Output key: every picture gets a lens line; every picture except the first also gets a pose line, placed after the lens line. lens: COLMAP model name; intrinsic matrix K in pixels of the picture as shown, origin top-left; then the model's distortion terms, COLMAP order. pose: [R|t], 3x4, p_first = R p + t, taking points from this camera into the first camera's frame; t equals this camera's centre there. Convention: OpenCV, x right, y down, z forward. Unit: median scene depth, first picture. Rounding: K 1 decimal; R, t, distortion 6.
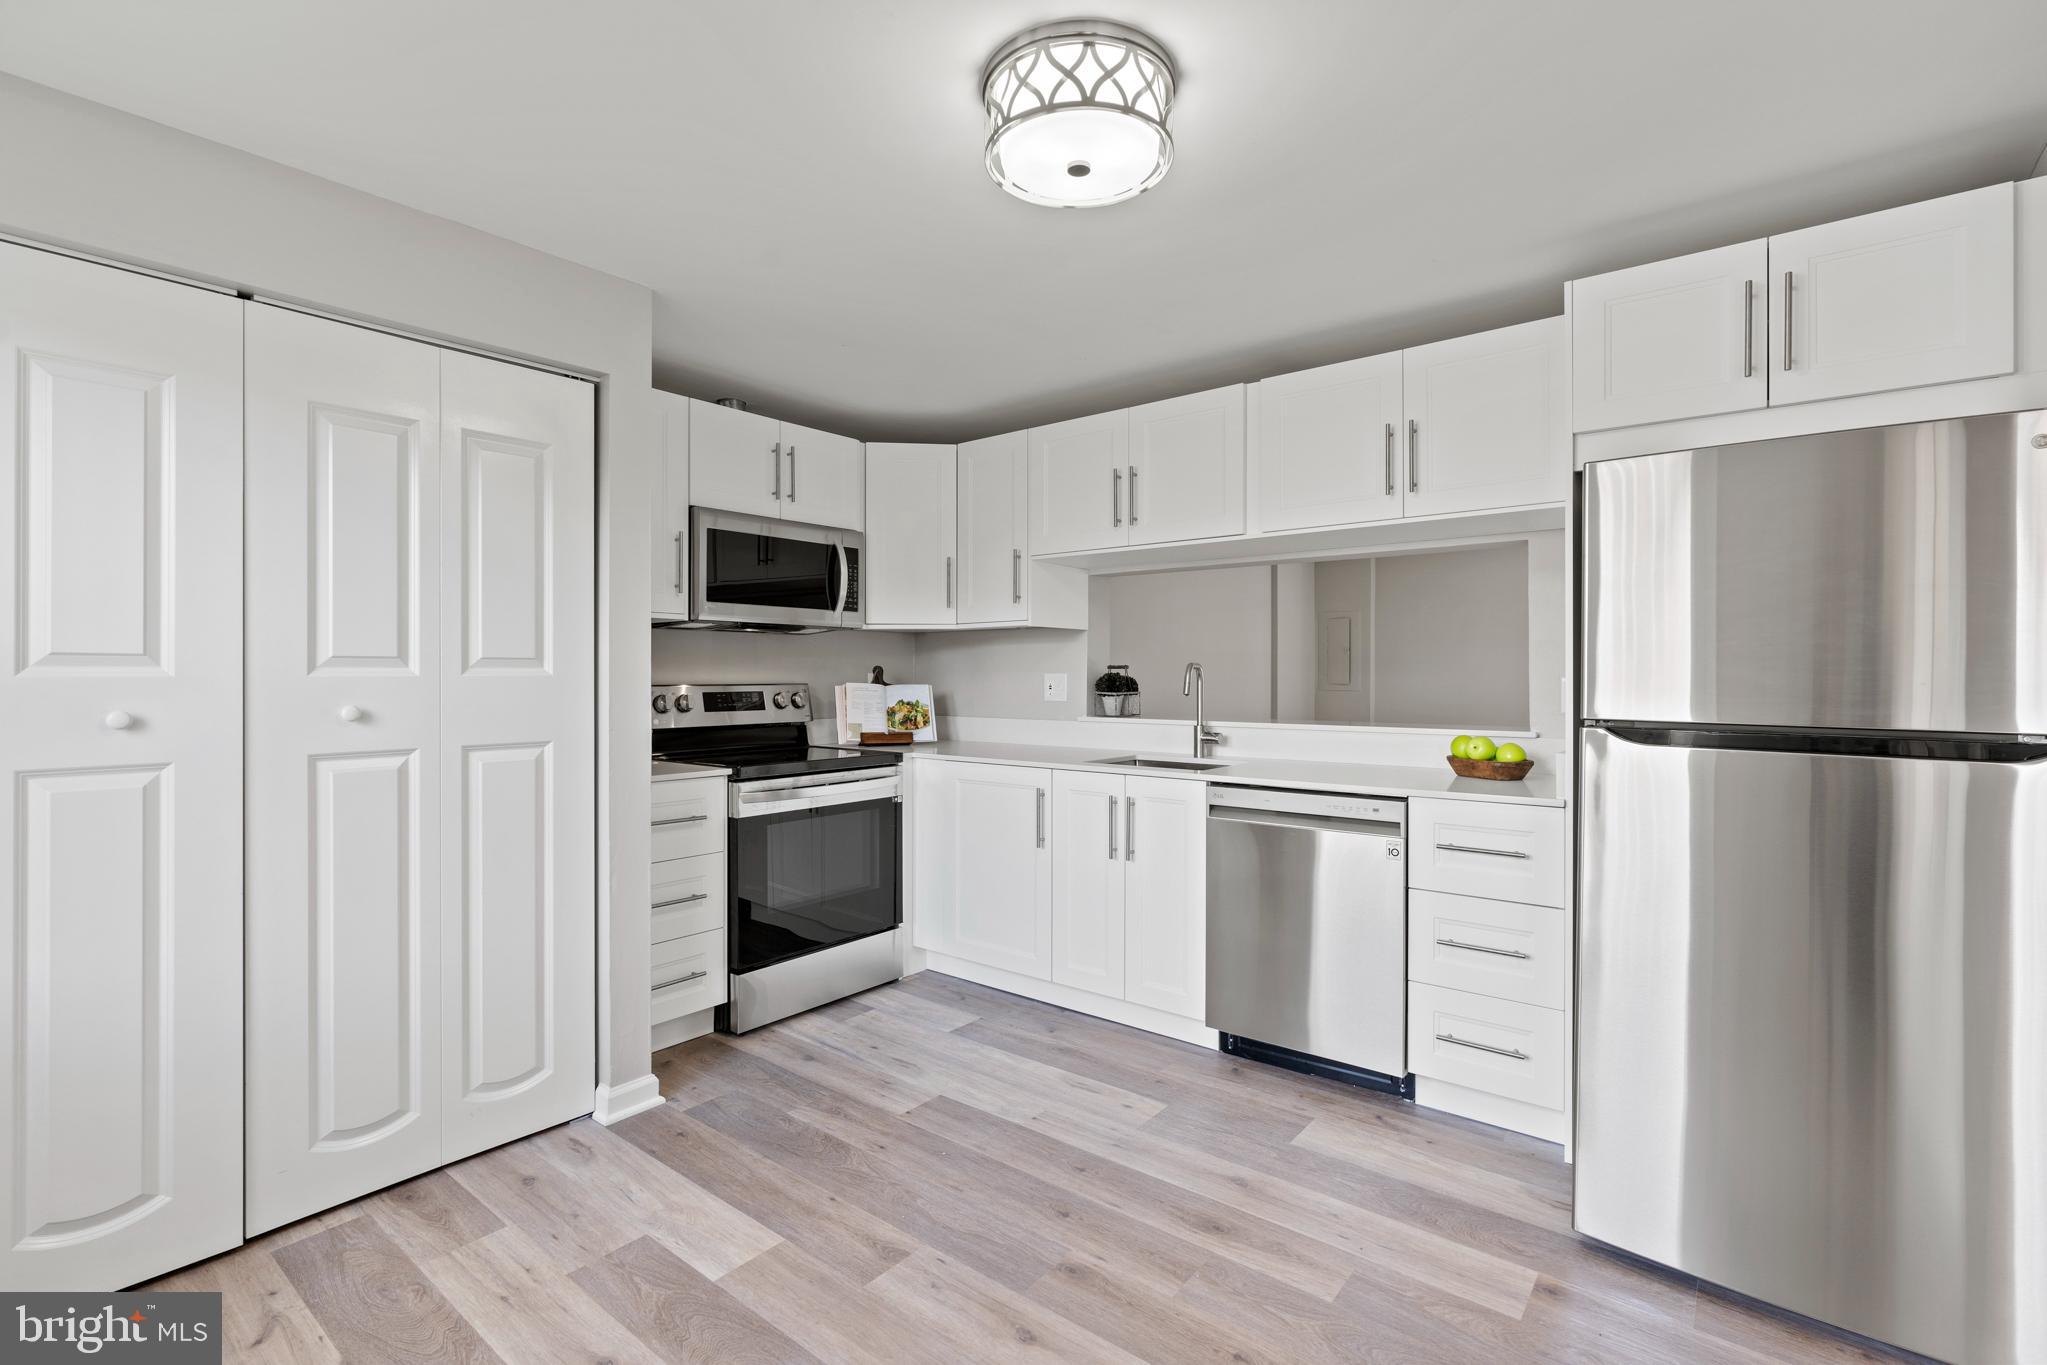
lens RADIAL K [[922.6, 0, 1023.0], [0, 922.6, 673.6], [0, 0, 1]] dist [-0.009834, 0.002947]
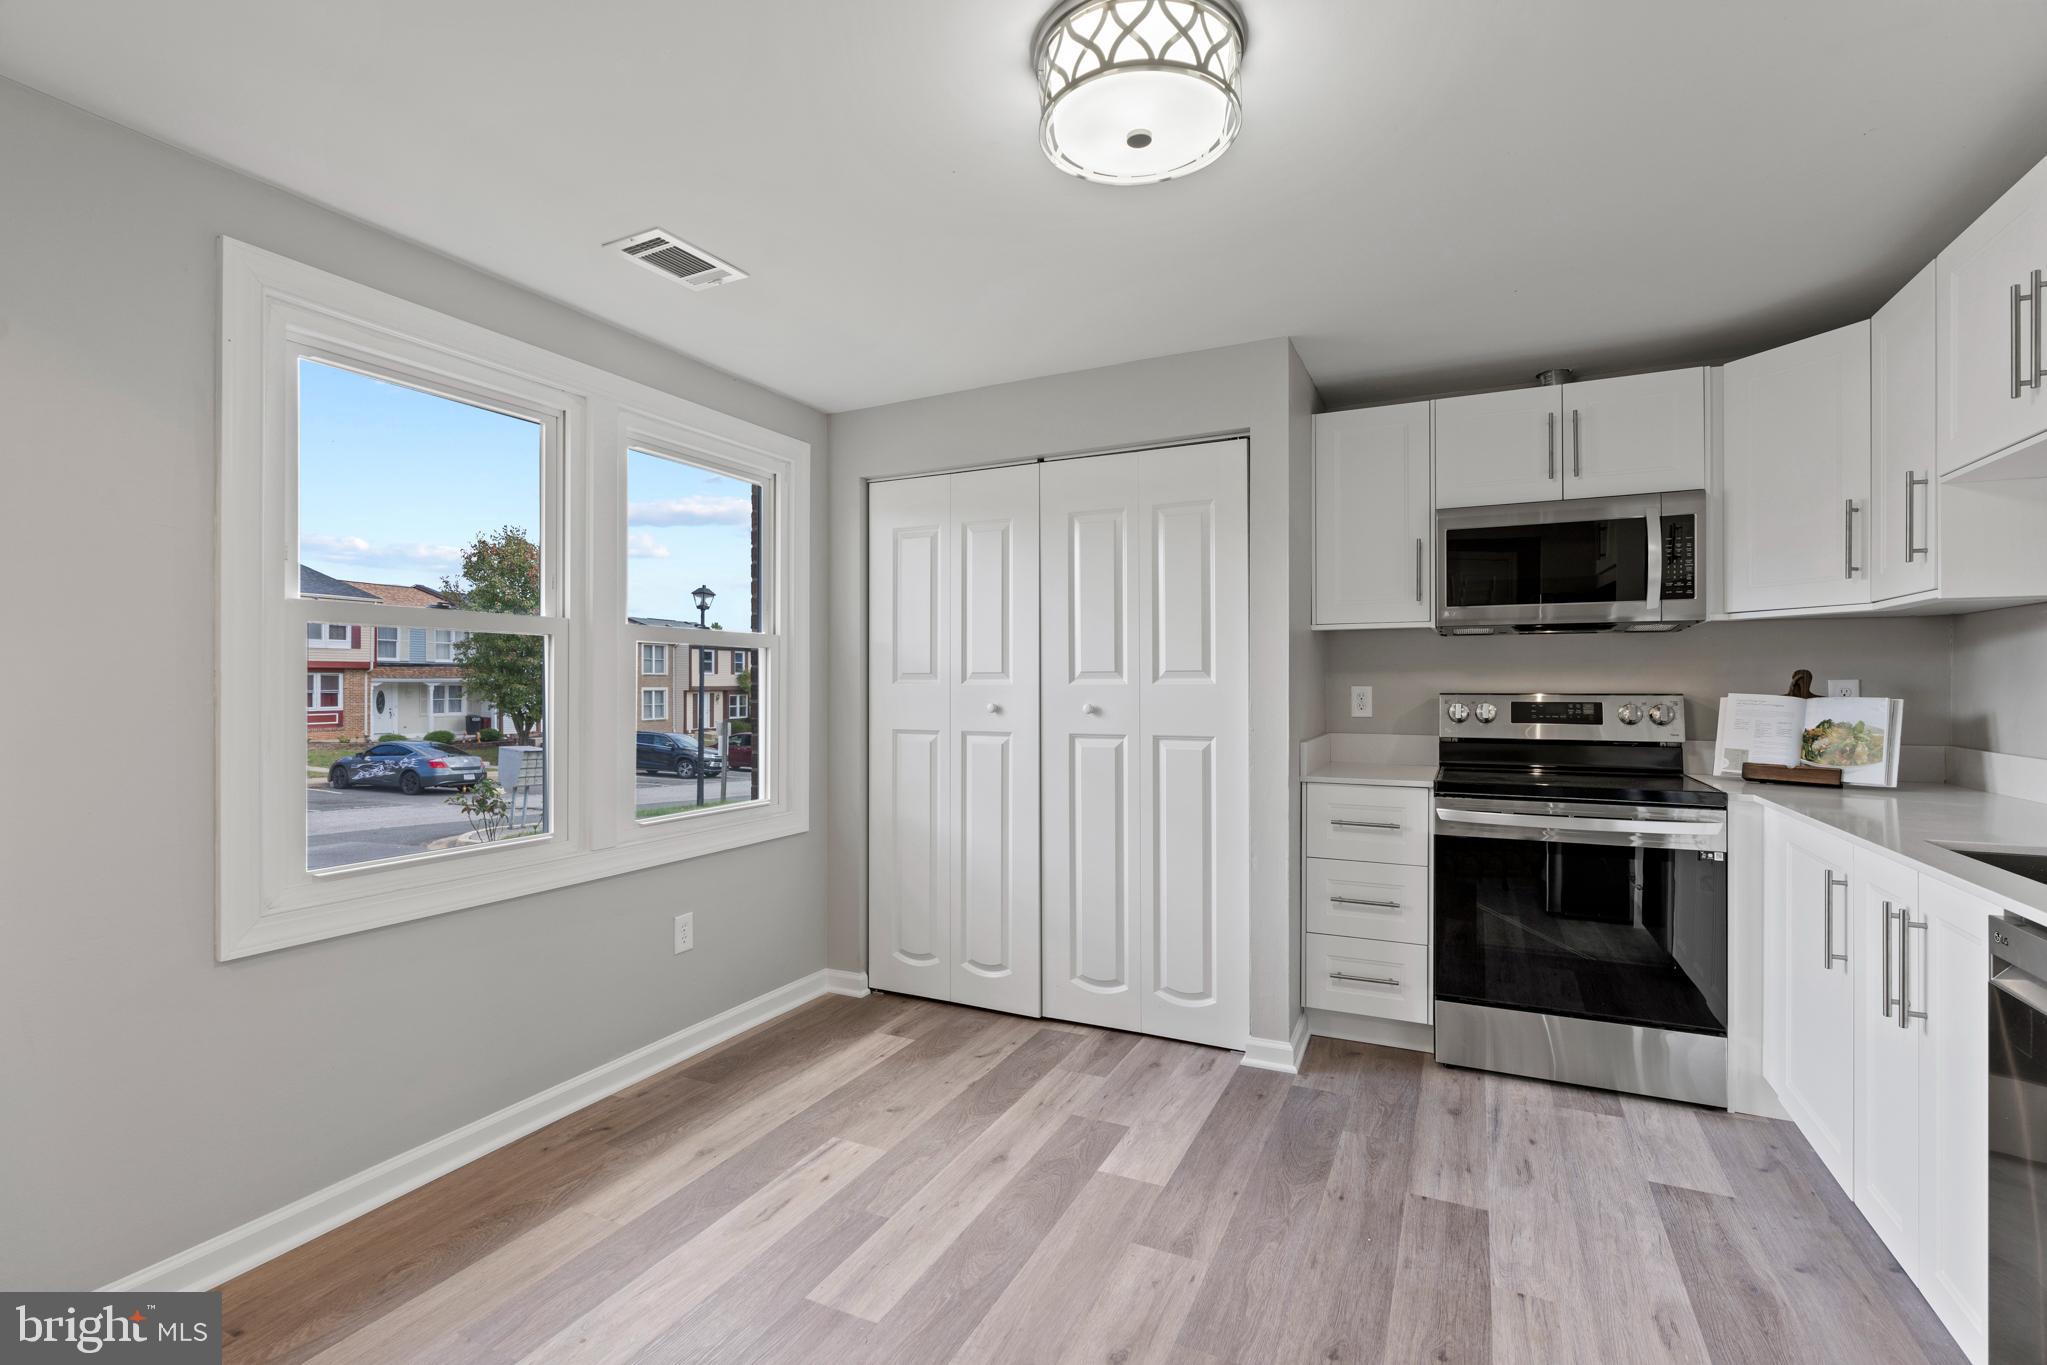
lens RADIAL K [[922.6, 0, 1032.2], [0, 922.6, 678.9], [0, 0, 1]] dist [-0.009834, 0.002947]
pose [[0.229126, -0.003987, -0.973389, 0.562919], [0.003068, 0.999990, -0.003373, -0.001261], [0.973392, -0.002214, 0.229136, 0.410790]]
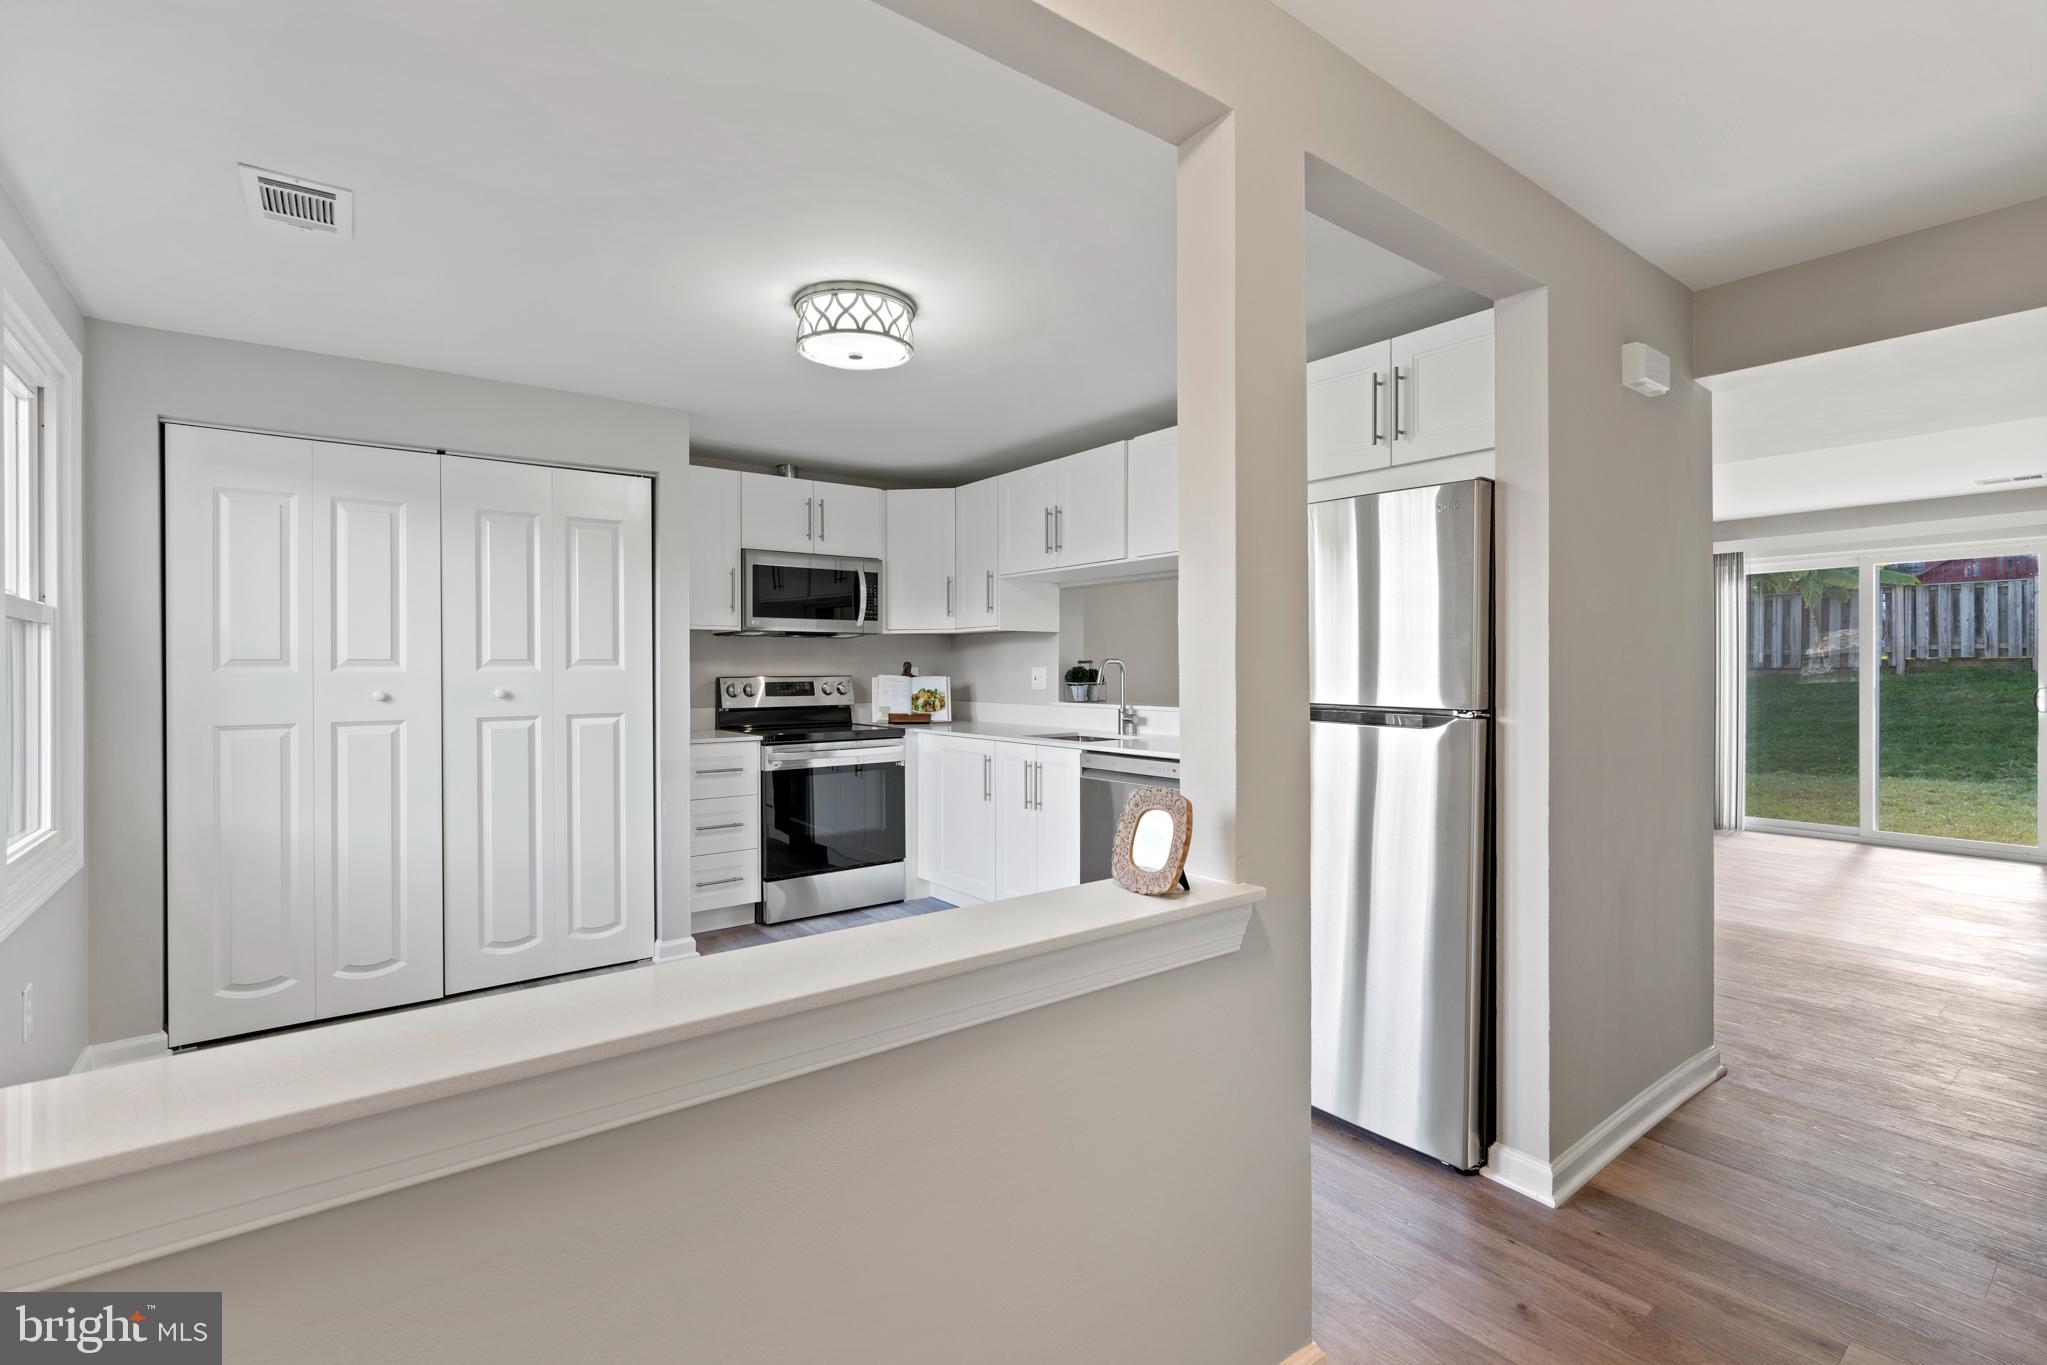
lens RADIAL K [[922.6, 0, 1022.6], [0, 922.6, 670.1], [0, 0, 1]] dist [-0.009834, 0.002947]
pose [[0.973217, -0.002975, -0.229871, 0.431292], [0.003961, 0.999985, 0.003827, -0.001681], [0.229856, -0.004635, 0.973214, -0.307009]]
